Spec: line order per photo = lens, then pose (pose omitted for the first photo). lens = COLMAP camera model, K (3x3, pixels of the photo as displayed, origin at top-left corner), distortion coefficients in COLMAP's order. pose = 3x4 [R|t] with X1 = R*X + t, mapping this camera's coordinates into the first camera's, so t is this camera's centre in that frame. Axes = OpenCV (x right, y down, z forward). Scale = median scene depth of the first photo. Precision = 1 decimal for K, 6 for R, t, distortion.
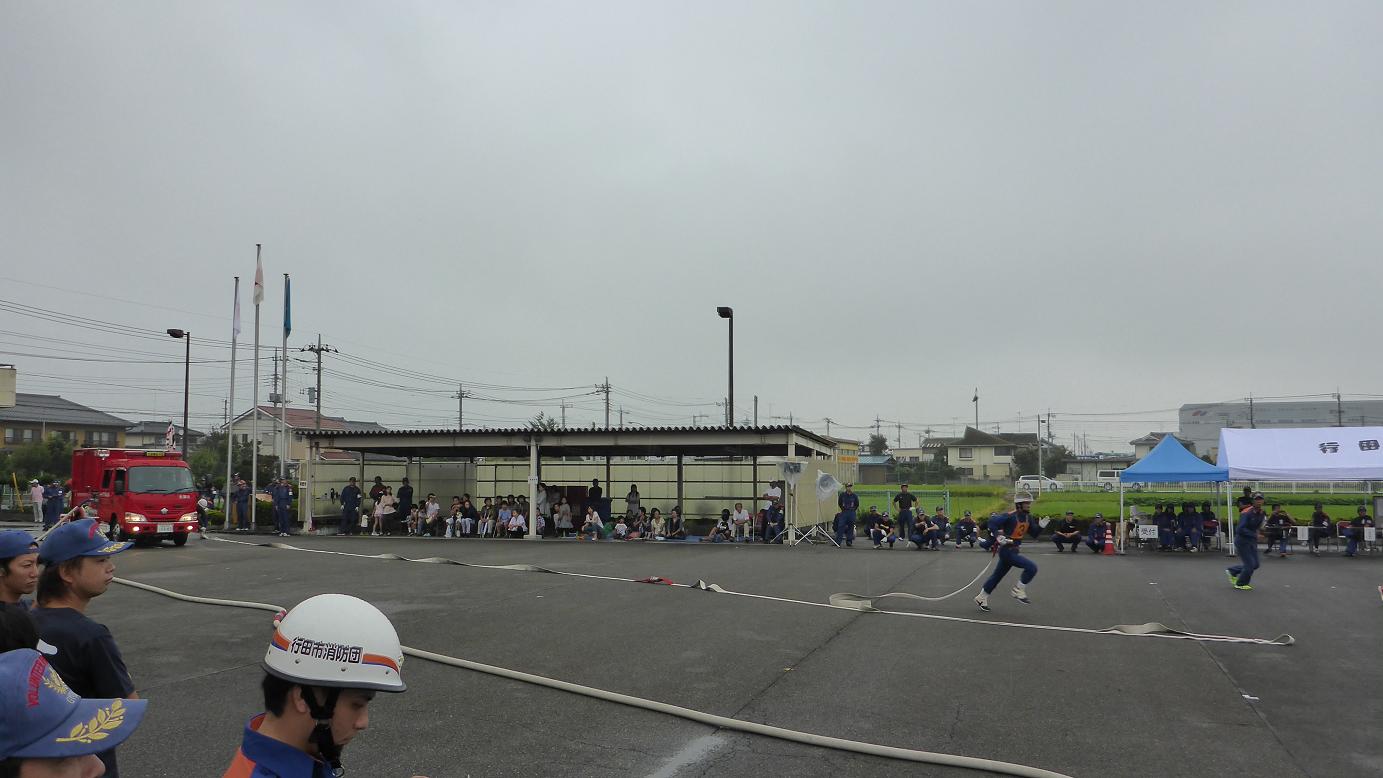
lens RADIAL K [[1226.0, 0, 691.5], [0, 1226.0, 389.0], [0, 0, 1]] dist [-0.031640, -0.002098]
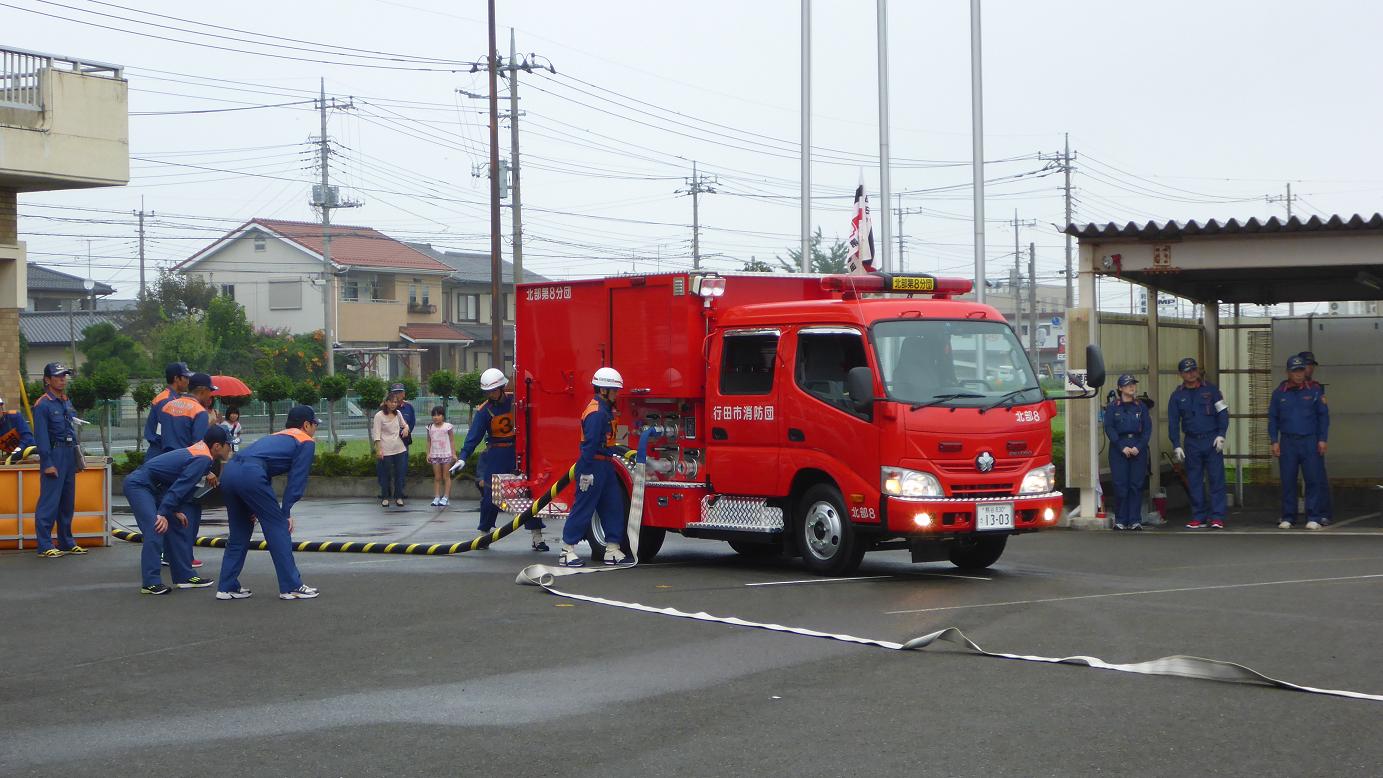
lens RADIAL K [[2731.4, 0, 691.5], [0, 2731.4, 389.0], [0, 0, 1]] dist [0.009898, -0.209519]
pose [[0.992379, -0.012651, -0.122571, -0.347132], [0.021831, 0.997030, 0.073849, 0.023050], [0.121273, -0.075962, 0.989708, 0.244400]]
